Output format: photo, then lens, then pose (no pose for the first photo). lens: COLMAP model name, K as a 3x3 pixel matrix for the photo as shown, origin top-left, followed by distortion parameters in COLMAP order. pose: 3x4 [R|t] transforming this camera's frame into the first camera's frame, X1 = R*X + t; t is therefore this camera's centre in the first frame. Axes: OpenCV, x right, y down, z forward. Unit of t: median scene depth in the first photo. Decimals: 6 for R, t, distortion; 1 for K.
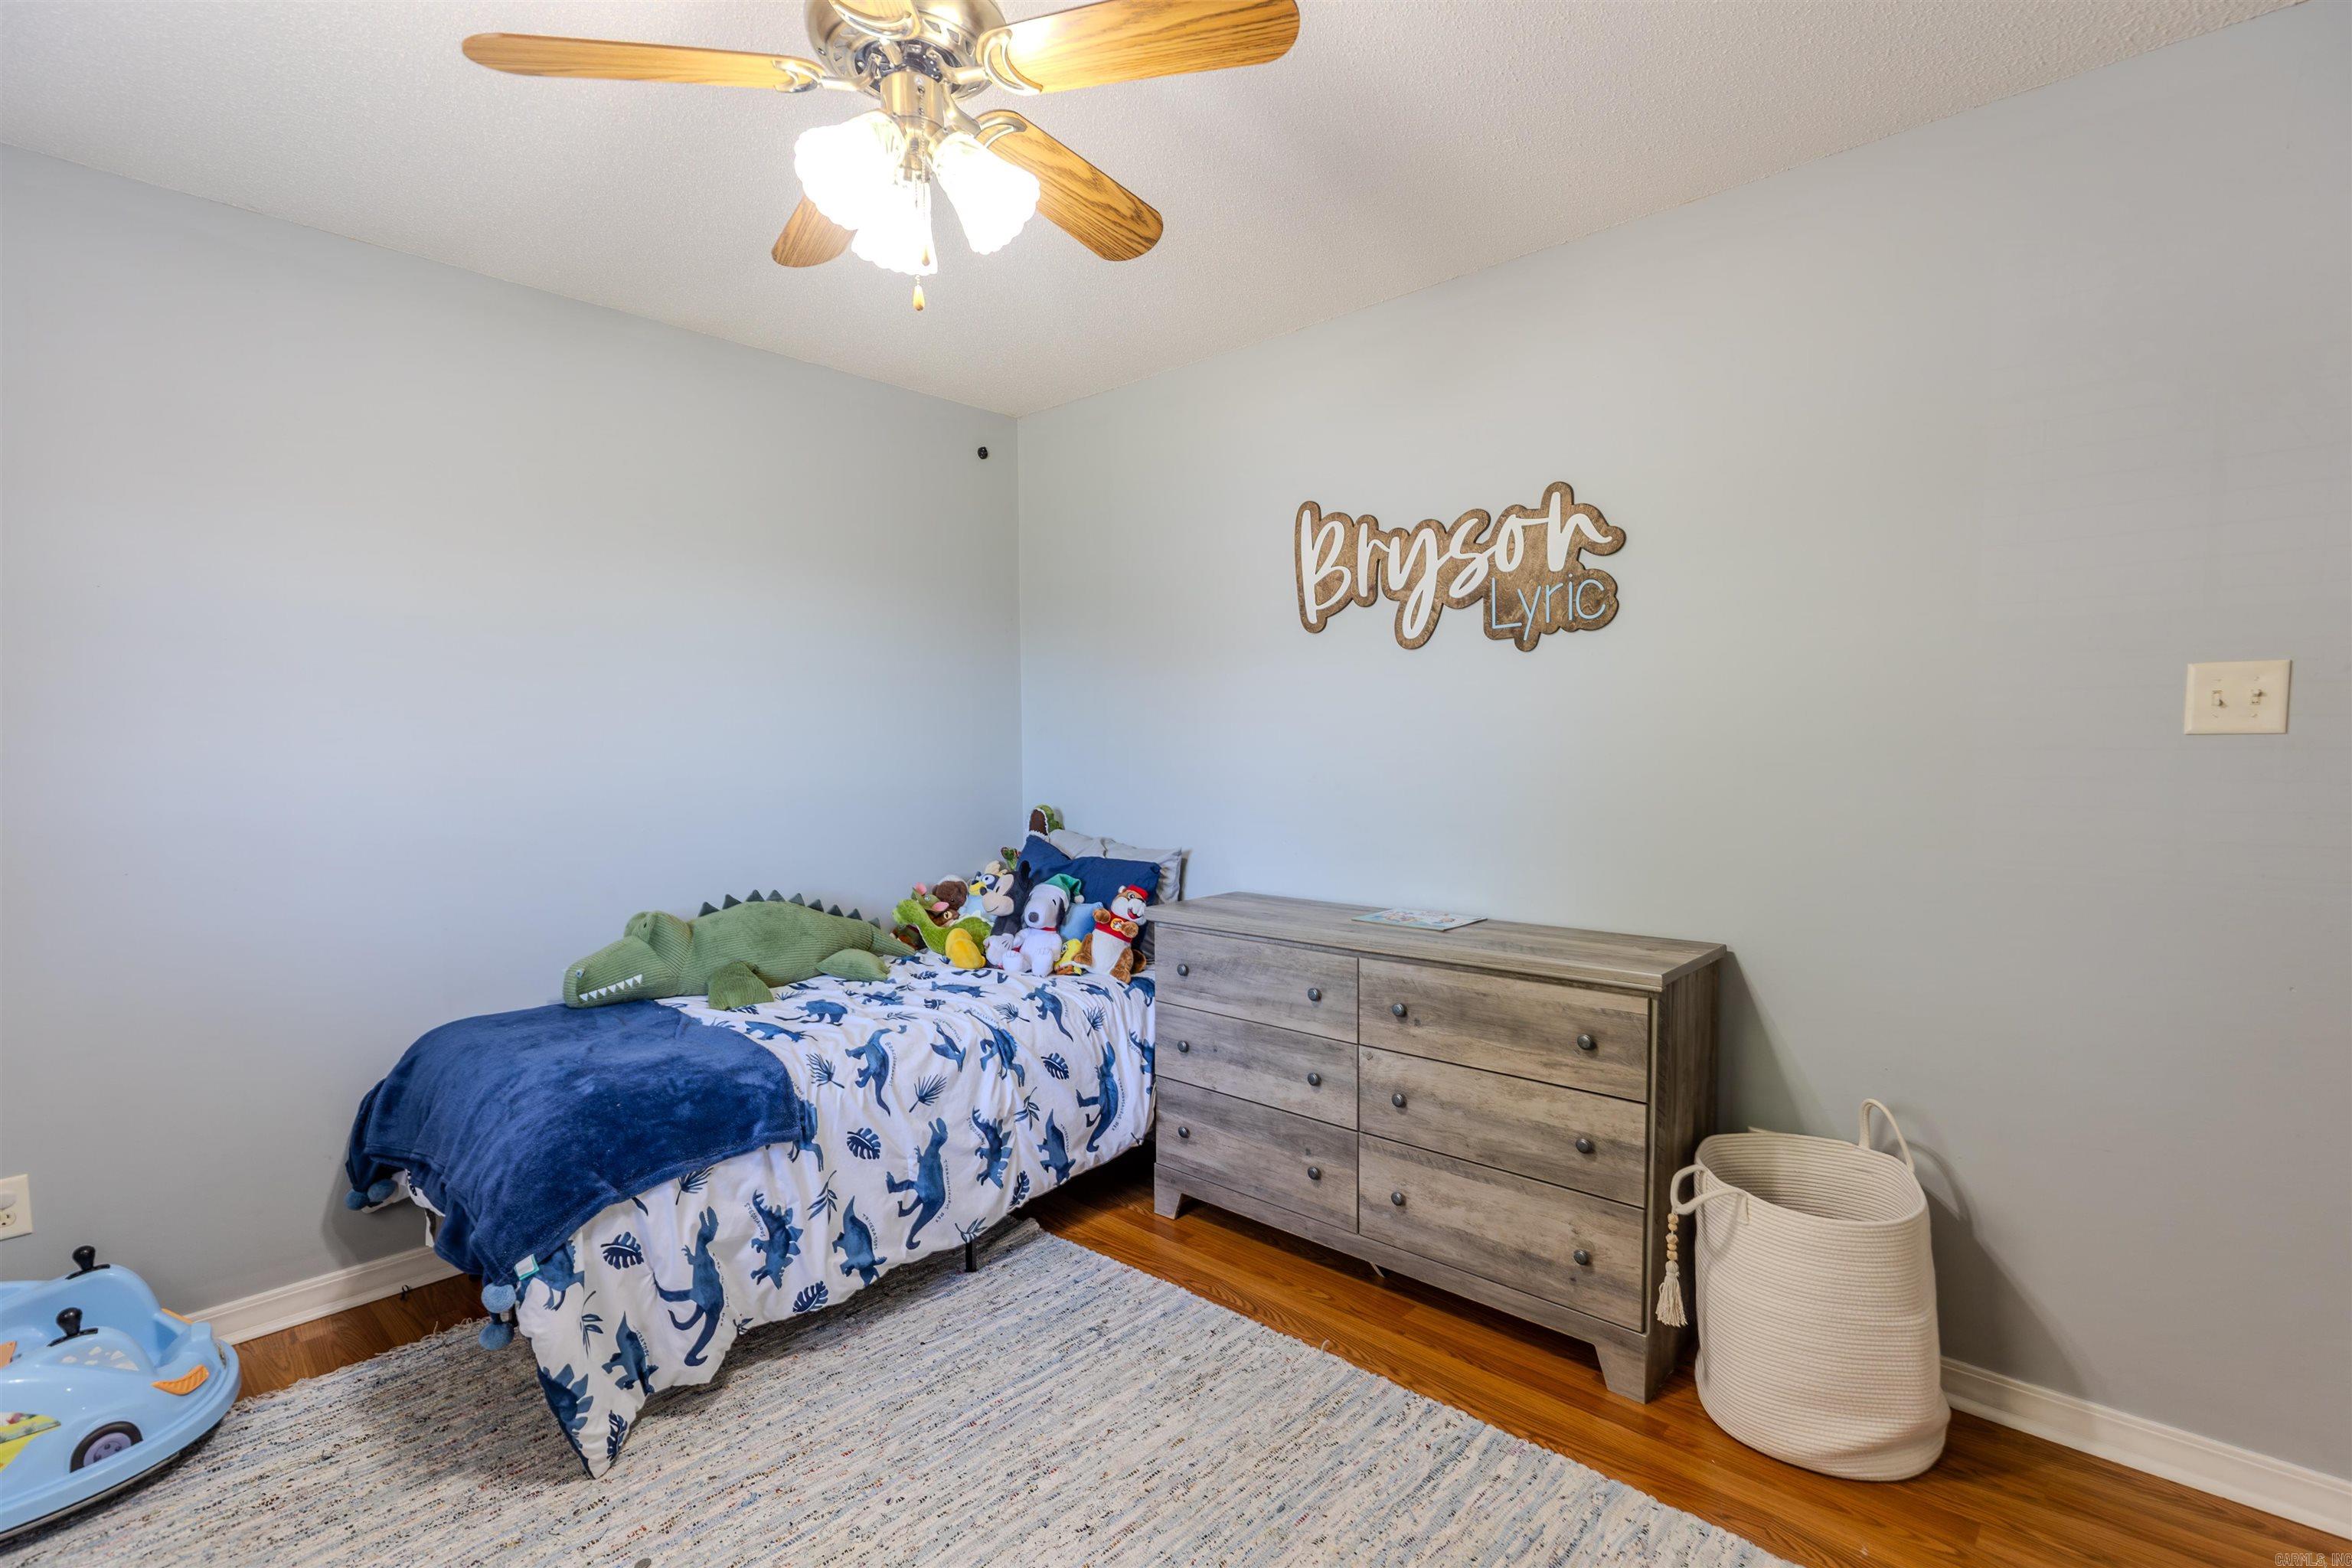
lens RADIAL K [[1089.5, 0, 1176.0], [0, 1089.5, 784.0], [0, 0, 1]] dist [0.003874, 0.000519]
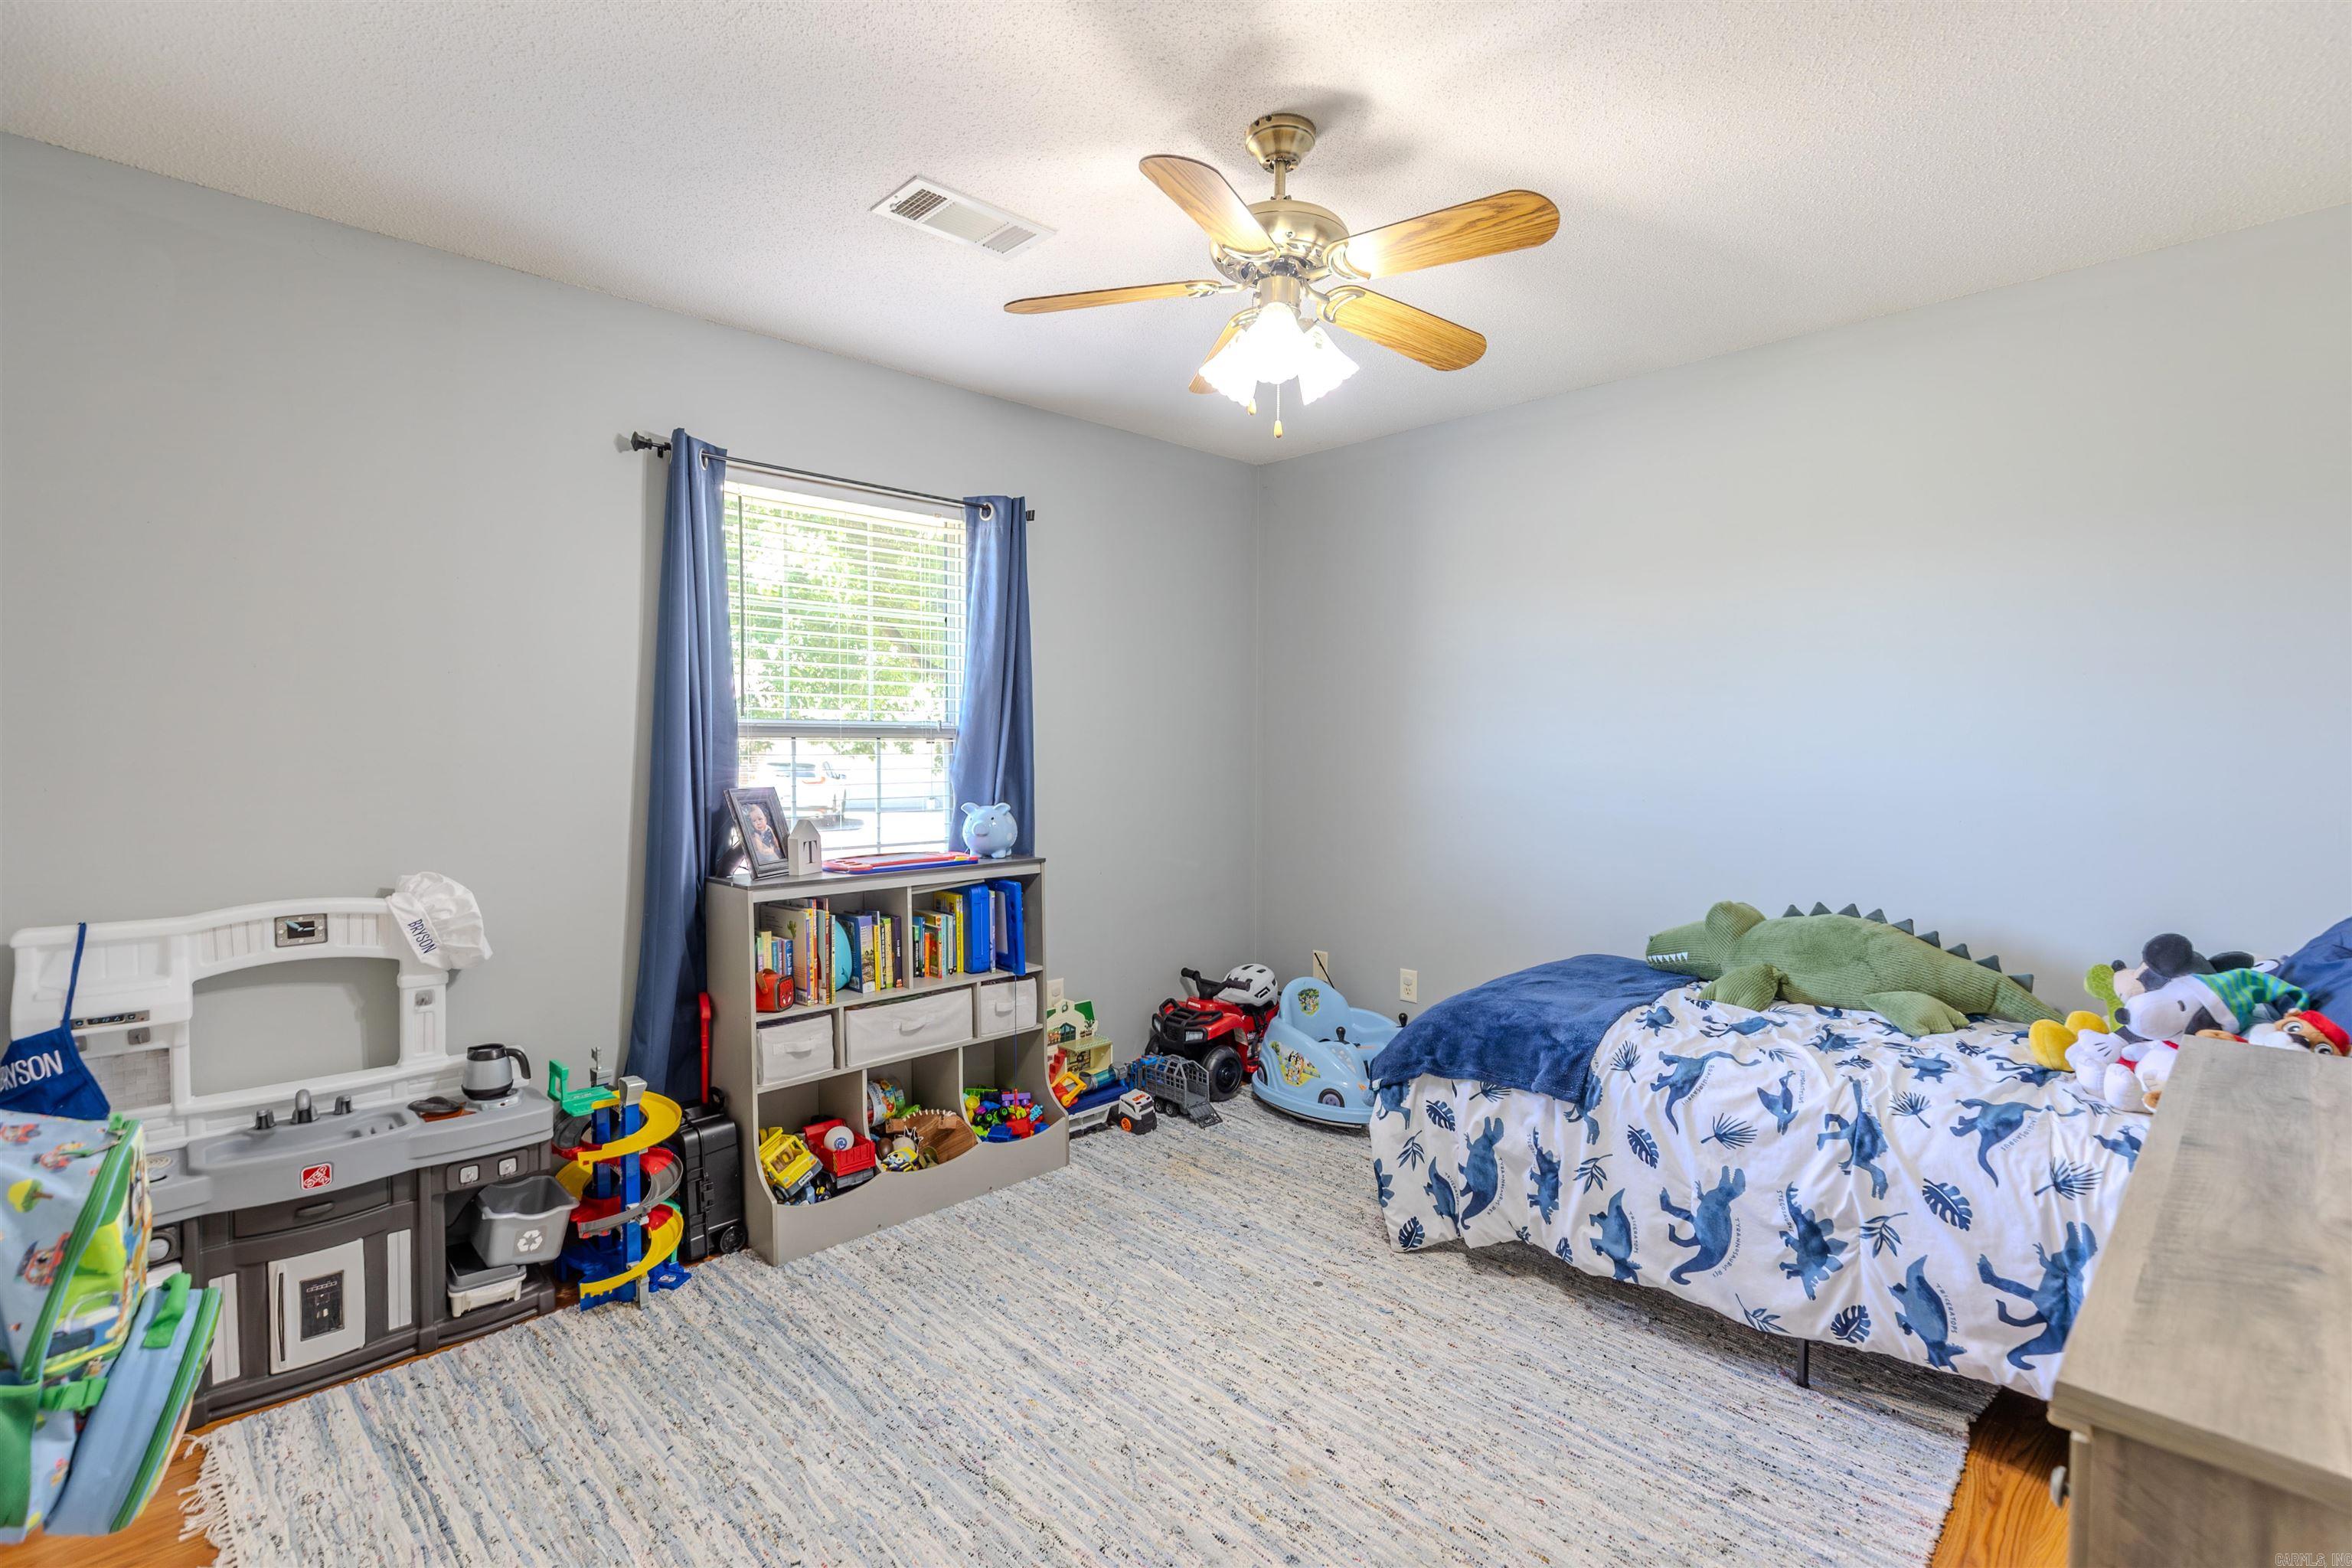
lens RADIAL K [[1089.5, 0, 1176.0], [0, 1089.5, 784.0], [0, 0, 1]] dist [0.003874, 0.000519]
pose [[-0.050451, 0.049466, -0.997501, 0.684831], [-0.047767, 0.997510, 0.051882, -0.028767], [0.997584, 0.050265, -0.047963, 0.584313]]
